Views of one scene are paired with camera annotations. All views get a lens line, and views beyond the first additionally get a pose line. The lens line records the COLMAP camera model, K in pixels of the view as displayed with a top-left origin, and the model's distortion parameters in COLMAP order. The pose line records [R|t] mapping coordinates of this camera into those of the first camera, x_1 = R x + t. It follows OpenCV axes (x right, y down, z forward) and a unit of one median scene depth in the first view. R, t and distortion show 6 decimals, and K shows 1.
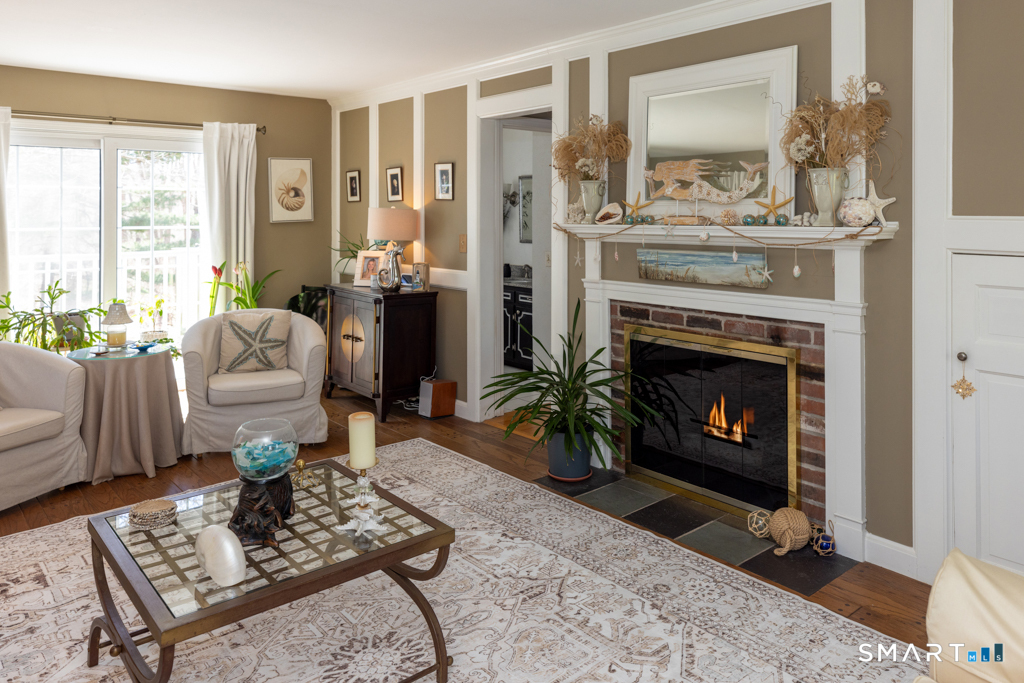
lens RADIAL K [[748.2, 0, 559.3], [0, 748.2, 315.9], [0, 0, 1]] dist [0.010681, 0.002139]
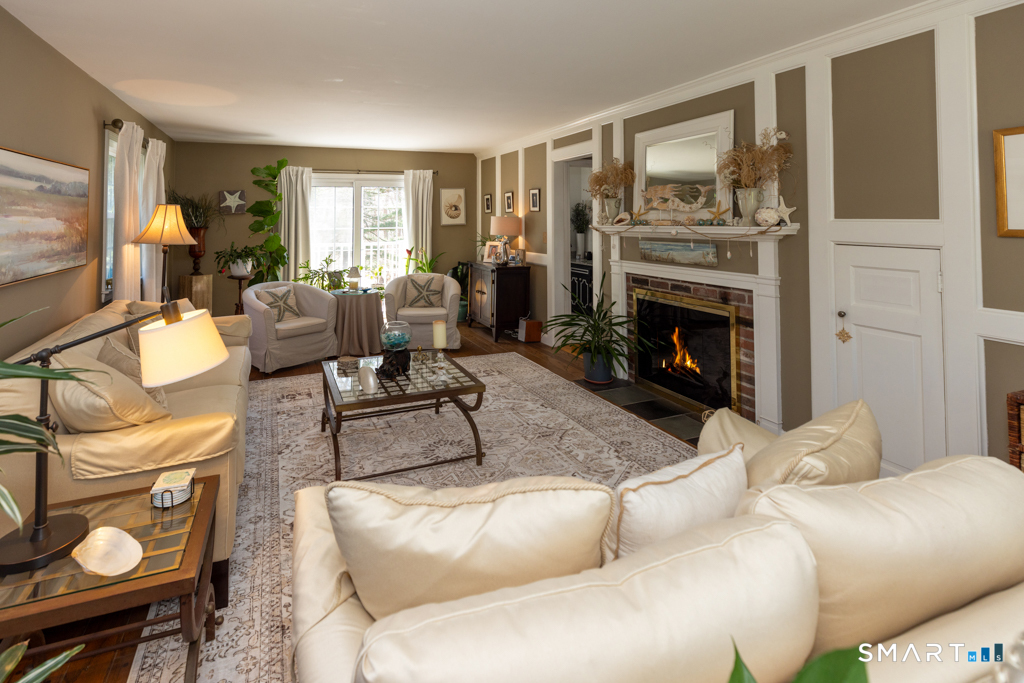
lens RADIAL K [[514.7, 0, 514.2], [0, 514.7, 299.7], [0, 0, 1]] dist [-0.000213, -0.000145]
pose [[0.954708, 0.040332, -0.294798, 0.180095], [-0.035171, 0.999121, 0.022792, 0.020853], [0.295458, -0.011392, 0.955288, -0.133686]]
